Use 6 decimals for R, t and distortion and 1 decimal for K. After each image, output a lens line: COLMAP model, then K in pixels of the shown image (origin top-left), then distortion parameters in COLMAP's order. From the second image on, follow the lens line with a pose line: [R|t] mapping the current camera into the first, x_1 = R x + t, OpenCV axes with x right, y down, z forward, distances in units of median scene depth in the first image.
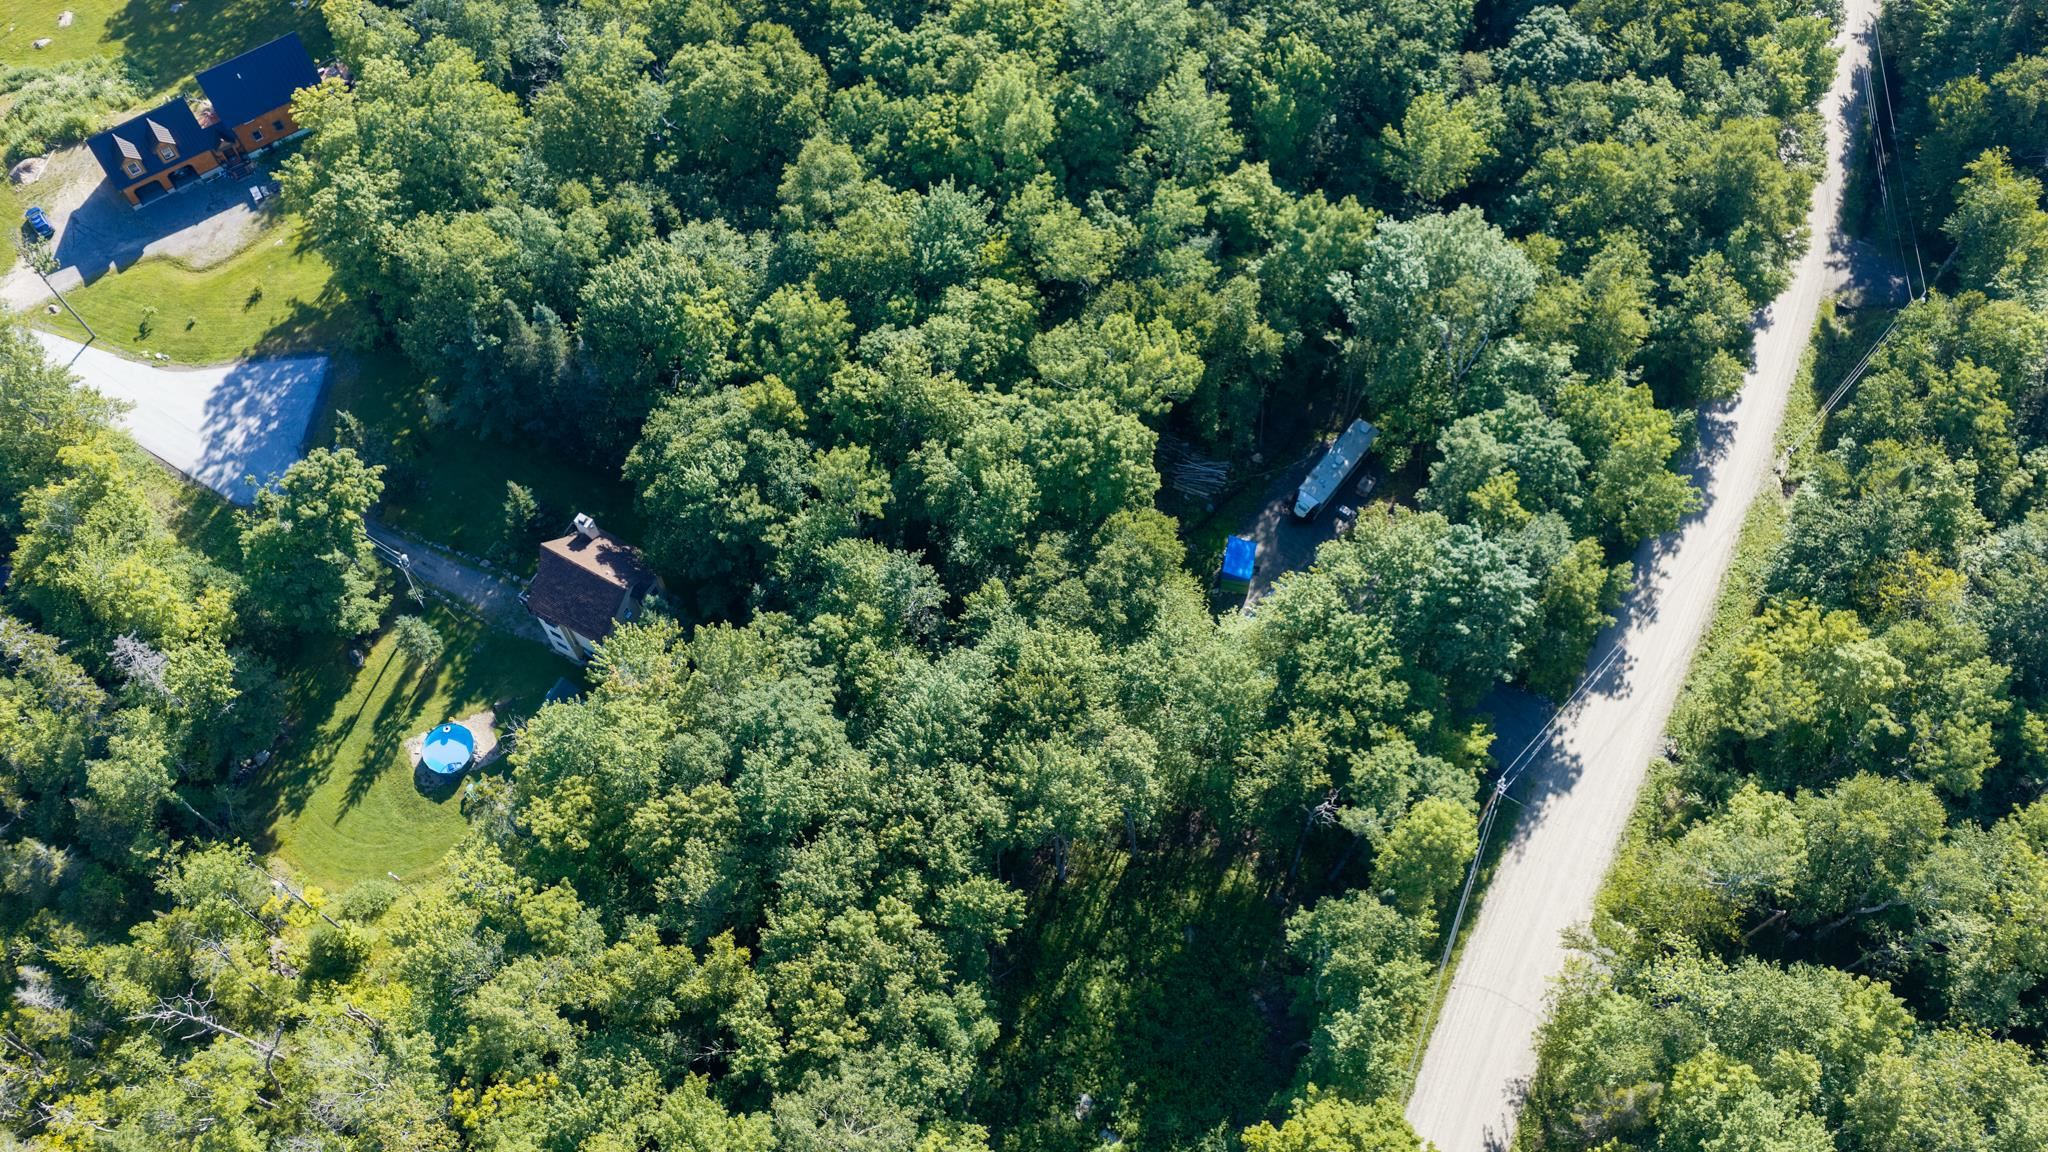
lens RADIAL K [[1674.5, 0, 1021.0], [0, 1674.5, 563.6], [0, 0, 1]] dist [0.006198, -0.003327]
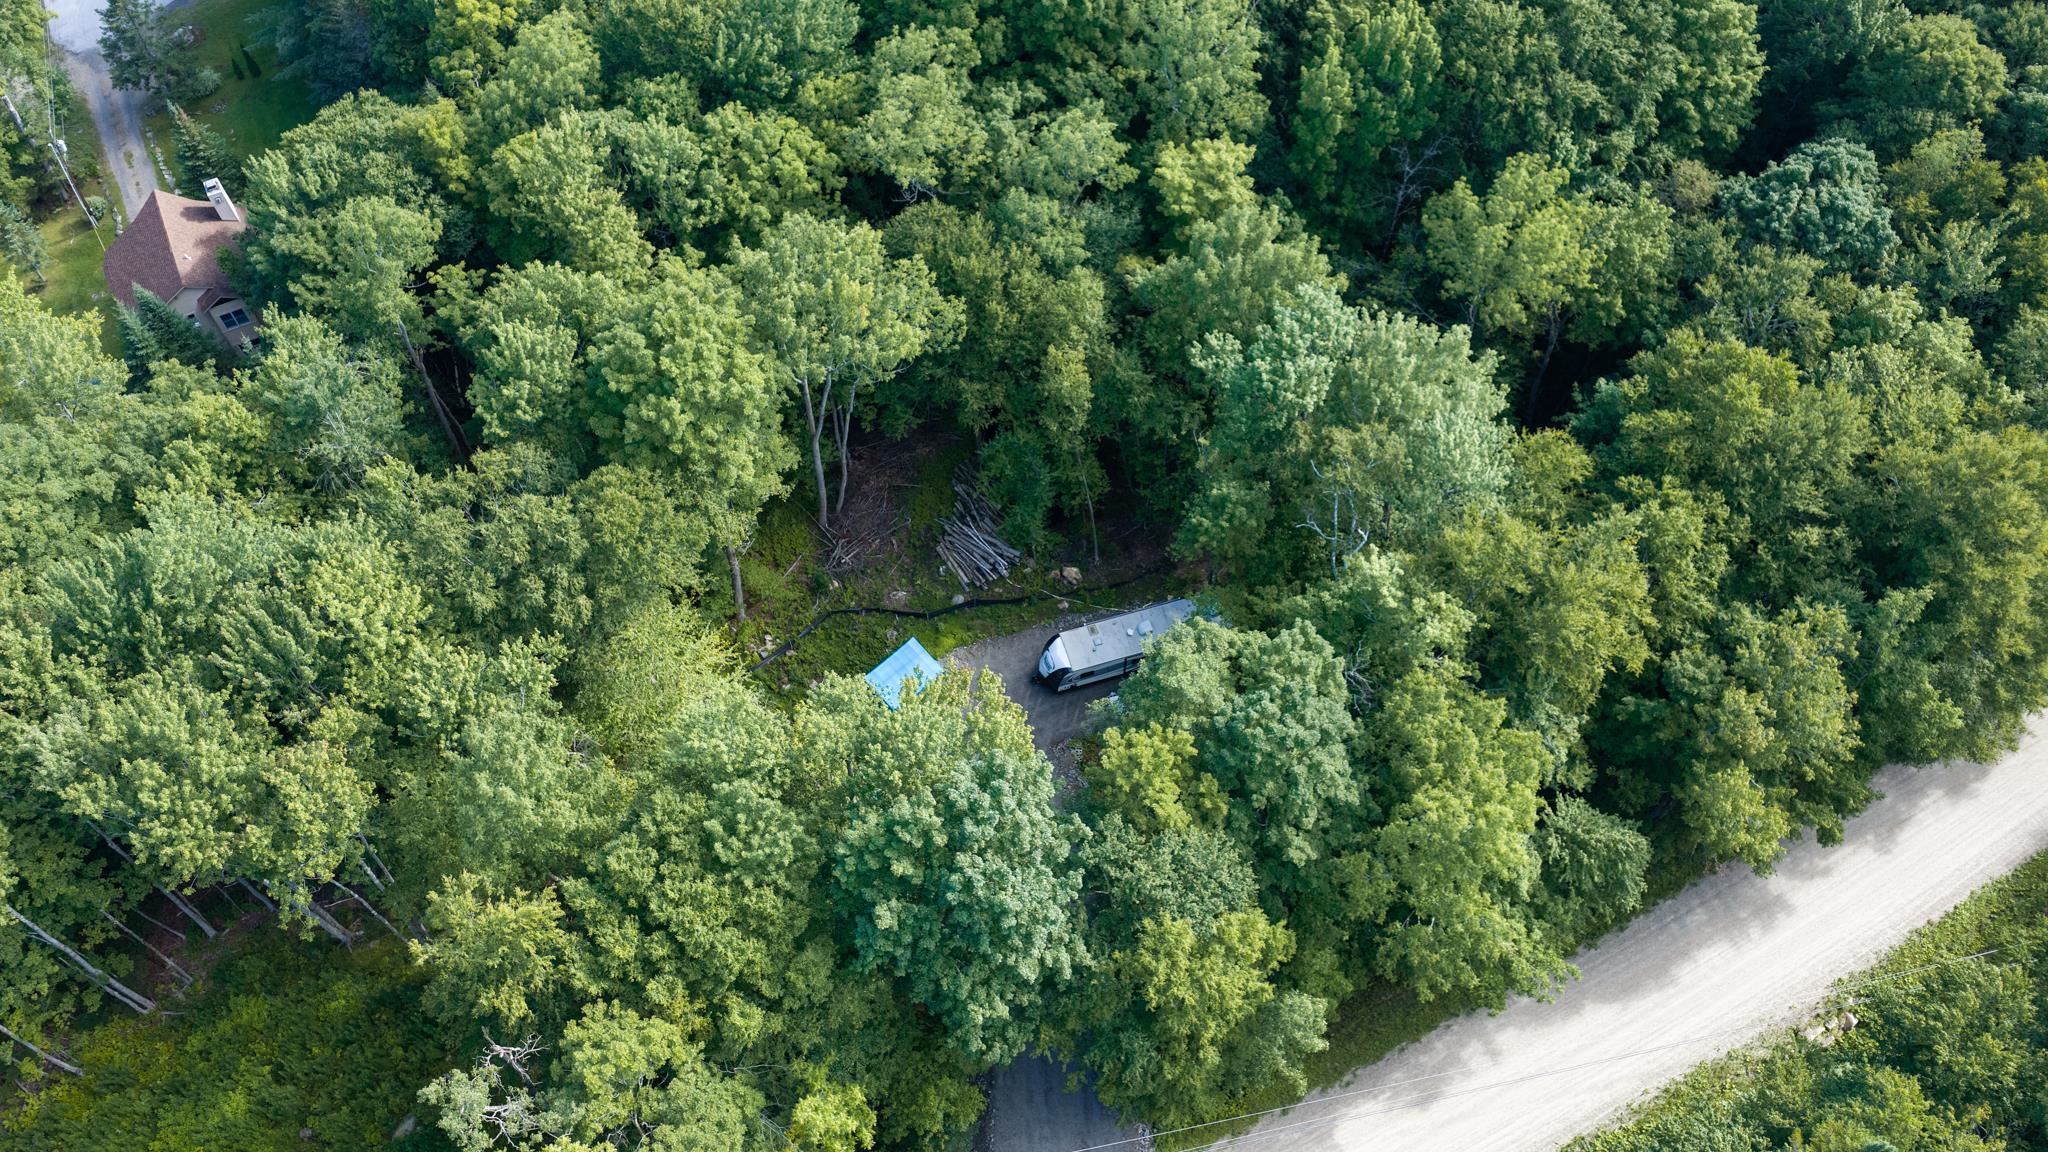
lens RADIAL K [[1674.5, 0, 1021.0], [0, 1674.5, 563.6], [0, 0, 1]] dist [0.006198, -0.003327]
pose [[0.825497, 0.486929, -0.285403, 0.349263], [-0.501662, 0.864722, 0.024309, -0.081522], [0.258631, 0.123109, 0.958099, 0.424113]]
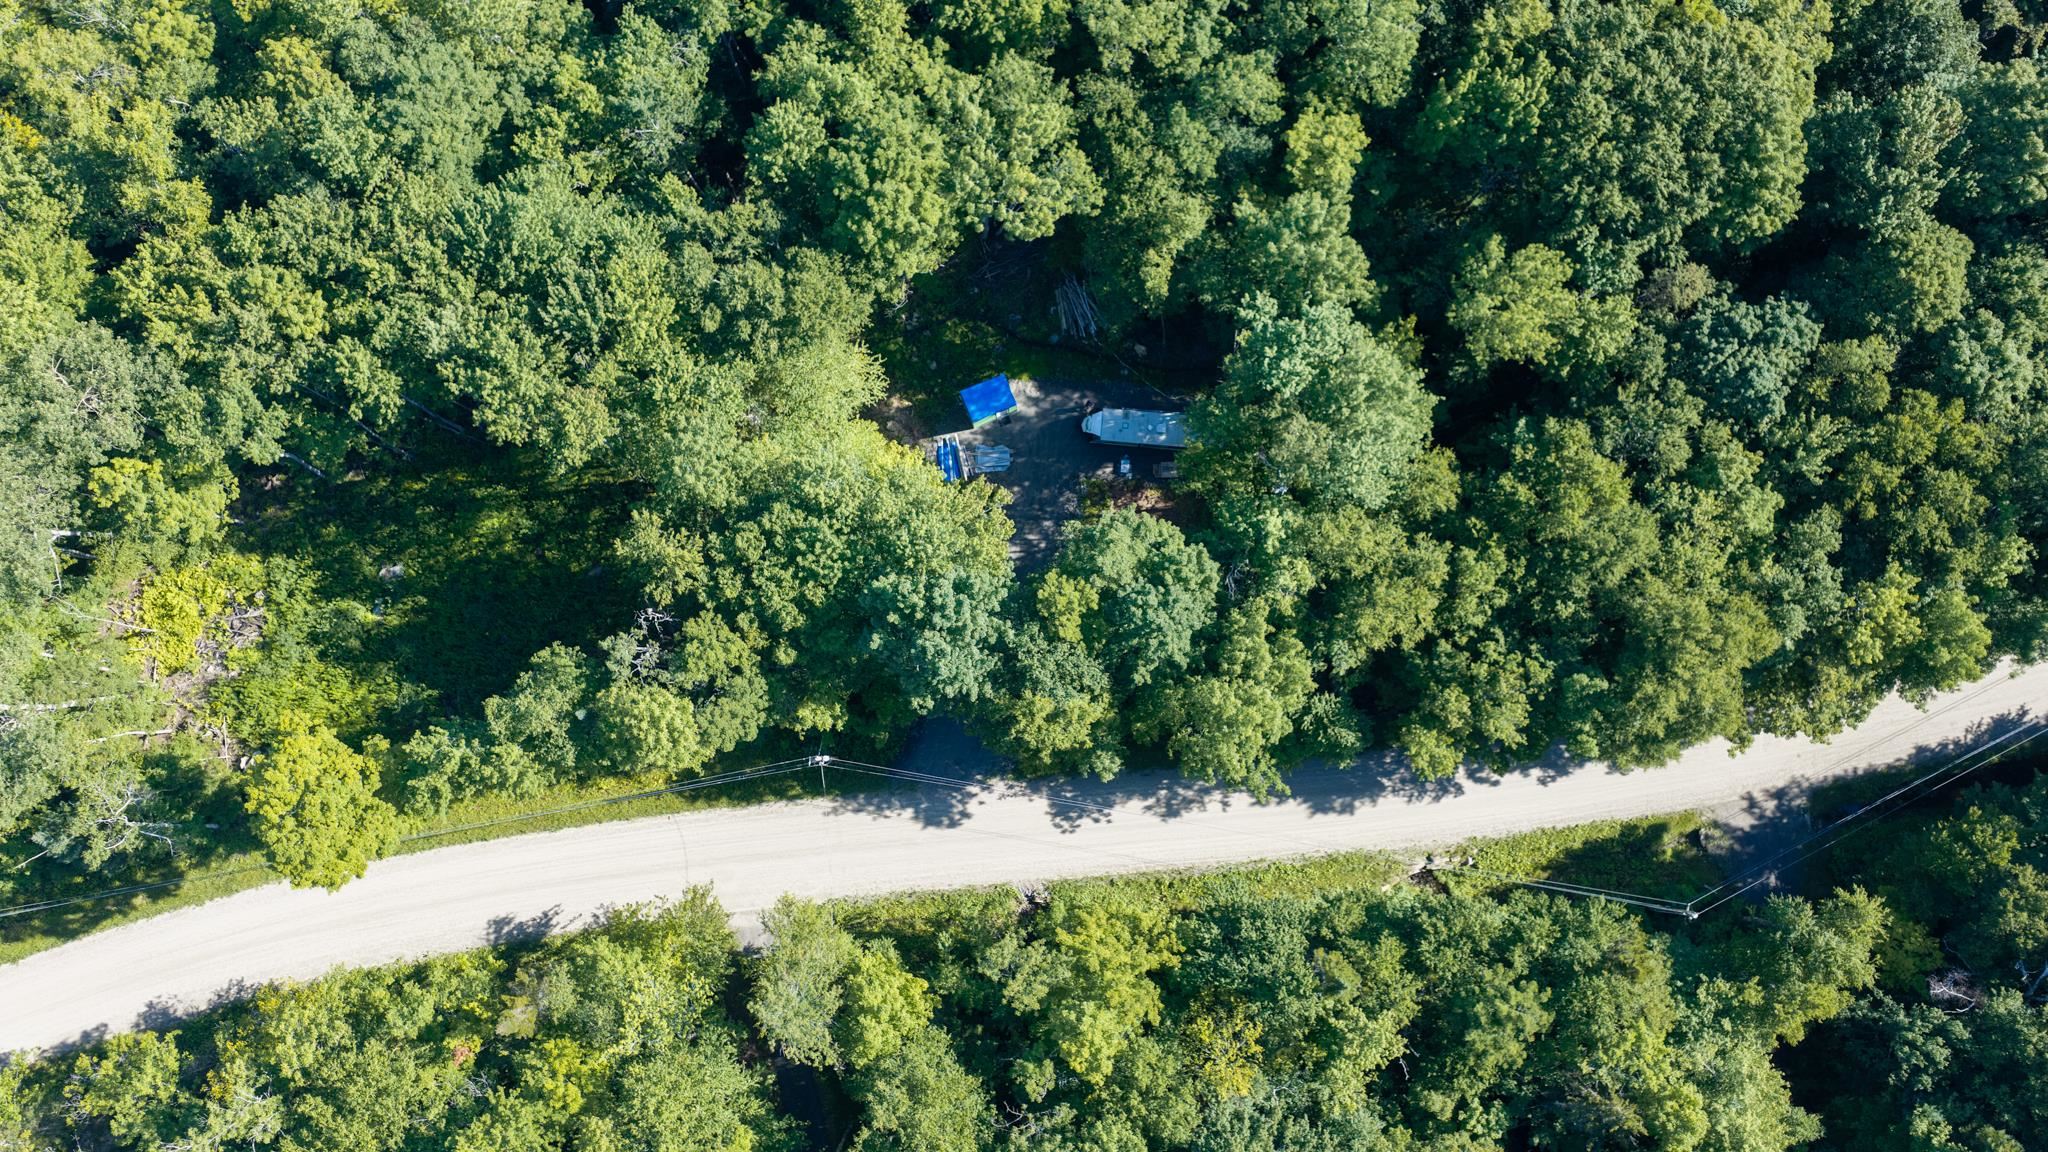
lens RADIAL K [[1674.5, 0, 1021.0], [0, 1674.5, 563.6], [0, 0, 1]] dist [0.006198, -0.003327]
pose [[0.554187, 0.829162, -0.073254, 0.297016], [-0.731909, 0.527314, 0.431566, -0.377878], [0.396466, -0.185553, 0.899102, 0.198450]]
